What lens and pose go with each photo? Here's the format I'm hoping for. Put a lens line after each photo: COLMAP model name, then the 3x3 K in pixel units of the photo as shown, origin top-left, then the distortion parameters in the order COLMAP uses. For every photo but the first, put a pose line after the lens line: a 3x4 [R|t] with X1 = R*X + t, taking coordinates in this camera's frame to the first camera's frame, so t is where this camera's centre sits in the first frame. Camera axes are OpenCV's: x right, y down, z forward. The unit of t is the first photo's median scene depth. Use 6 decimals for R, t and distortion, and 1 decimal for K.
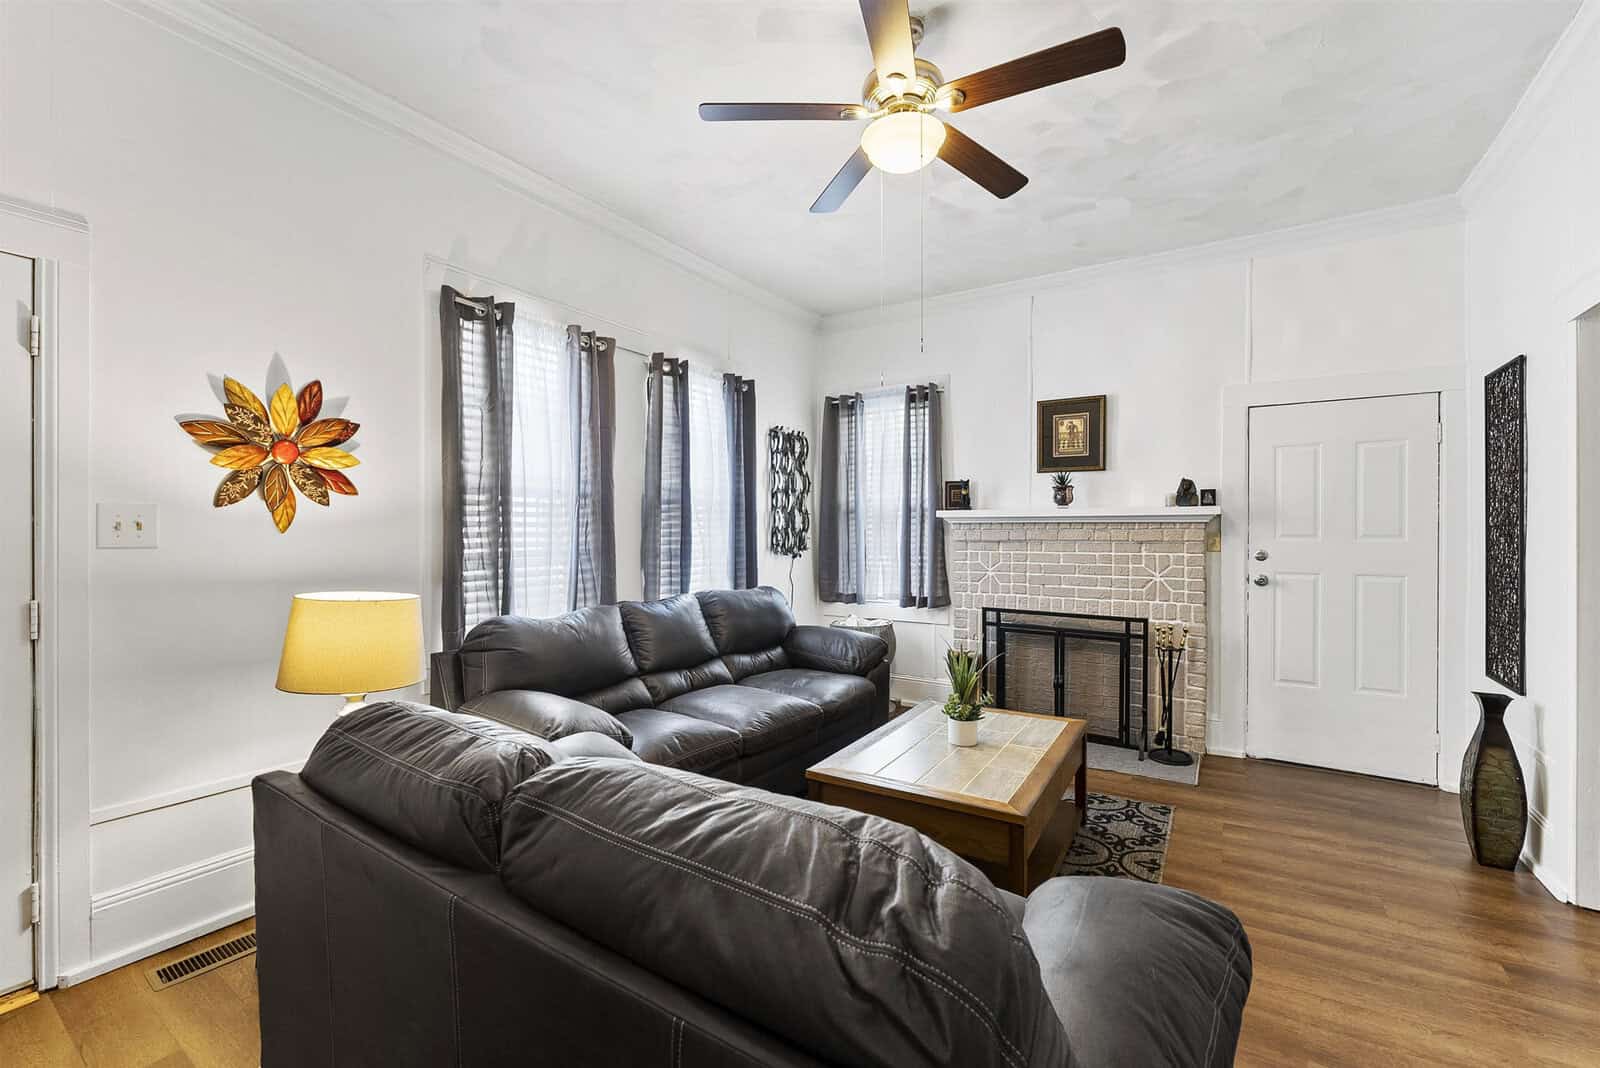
lens RADIAL K [[681.6, 0, 800.0], [0, 681.6, 534.0], [0, 0, 1]] dist [0.001227, 0.000209]
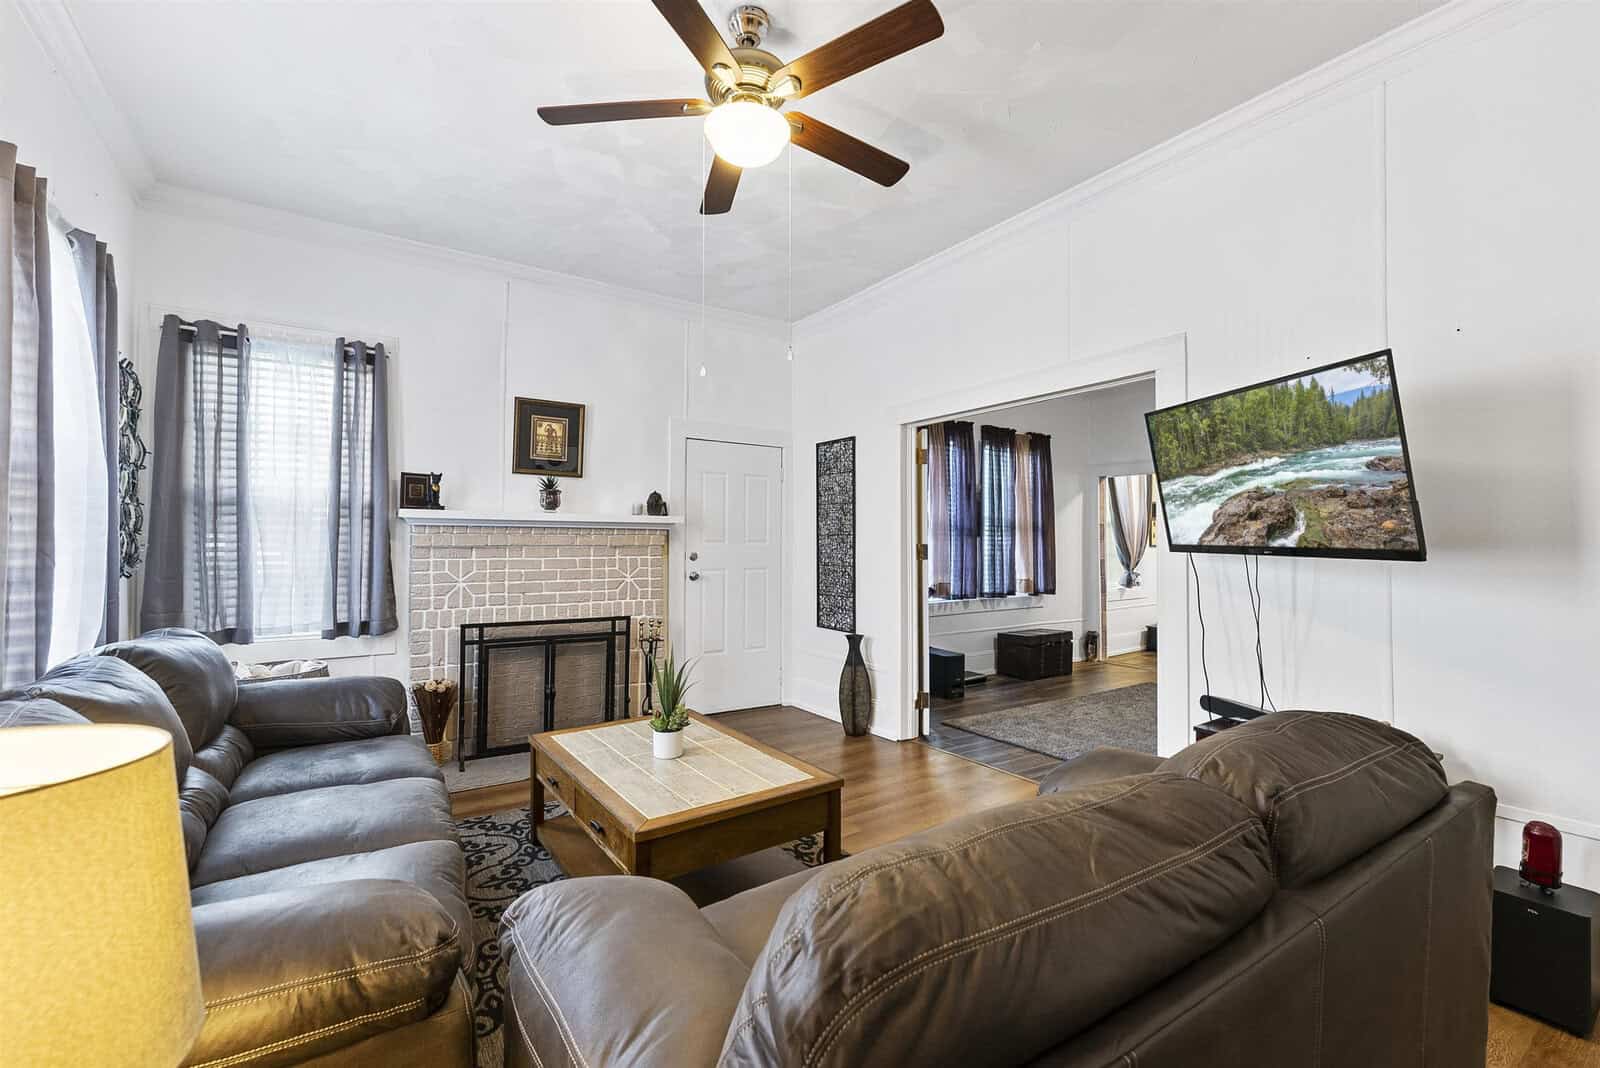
lens RADIAL K [[681.6, 0, 800.0], [0, 681.6, 534.0], [0, 0, 1]] dist [0.001227, 0.000209]
pose [[0.391426, 0.009668, 0.920159, -0.372415], [-0.002102, 0.999952, -0.009612, 0.001426], [-0.920207, 0.001829, 0.391427, 0.290597]]
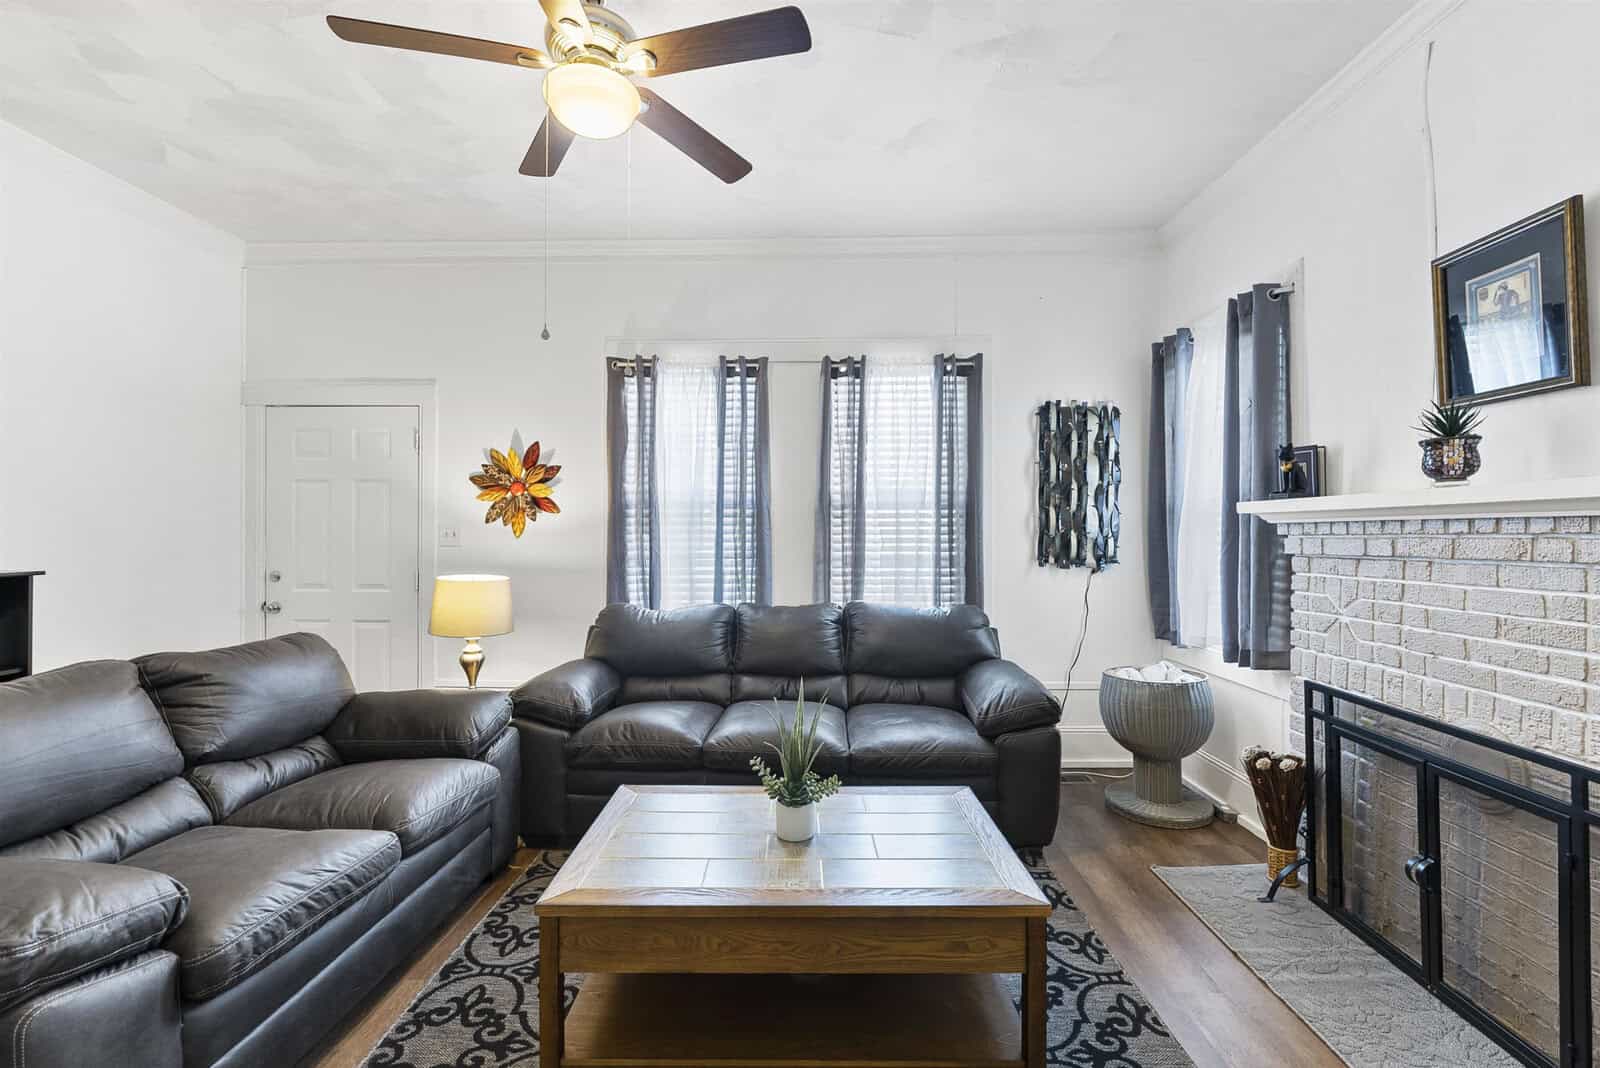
lens RADIAL K [[681.6, 0, 800.0], [0, 681.6, 534.0], [0, 0, 1]] dist [0.001227, 0.000209]
pose [[0.521571, -0.001680, -0.853206, 0.546676], [-0.002273, 0.999992, -0.003359, -0.004841], [0.853205, 0.003691, 0.521562, 0.404372]]
